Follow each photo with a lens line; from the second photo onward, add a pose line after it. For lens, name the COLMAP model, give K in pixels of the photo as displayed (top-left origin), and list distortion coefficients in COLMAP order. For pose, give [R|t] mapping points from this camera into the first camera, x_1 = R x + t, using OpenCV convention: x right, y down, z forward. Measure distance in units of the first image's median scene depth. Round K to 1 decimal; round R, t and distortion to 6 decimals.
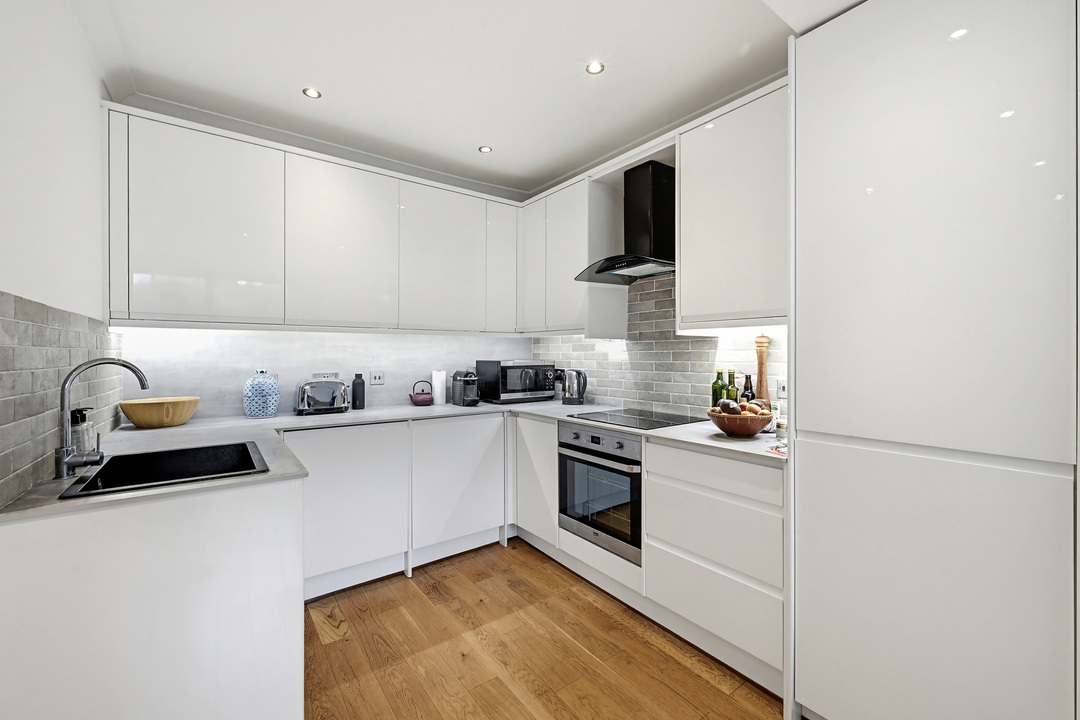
lens RADIAL K [[446.9, 0, 541.2], [0, 446.9, 353.7], [0, 0, 1]] dist [0.003758, -0.000156]
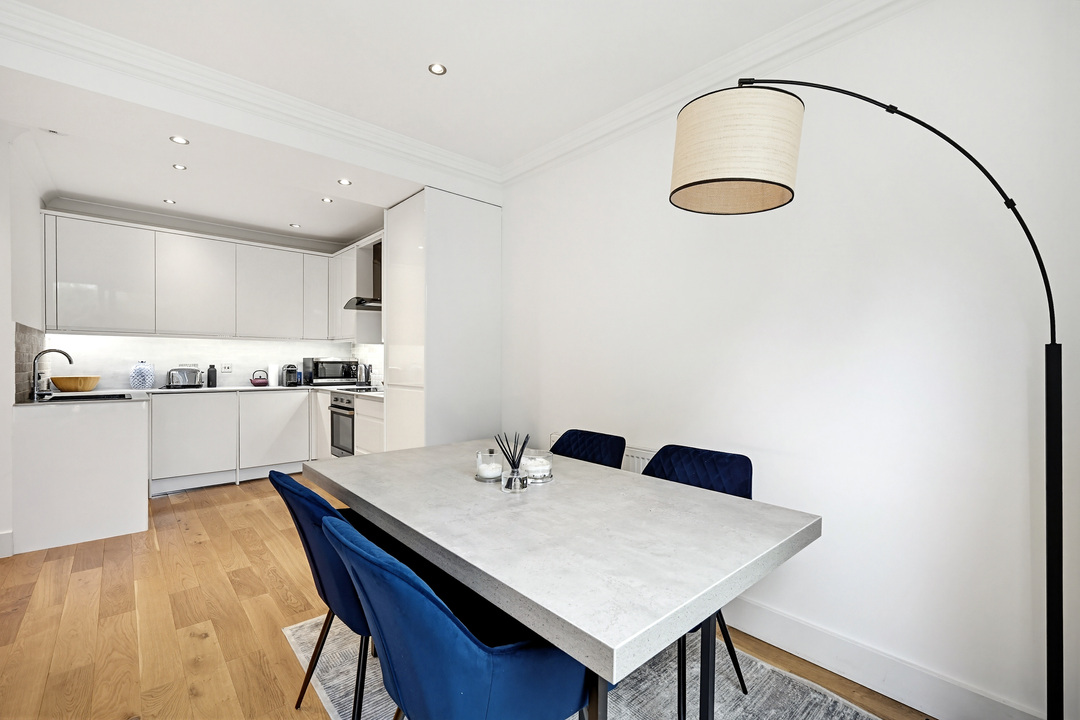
lens RADIAL K [[464.8, 0, 542.8], [0, 464.8, 366.4], [0, 0, 1]] dist [0.001781, 0.000604]
pose [[0.995219, 0.004960, 0.097543, 0.624640], [-0.005880, 0.999941, 0.009143, 0.030171], [-0.097491, -0.009673, 0.995189, -0.784308]]
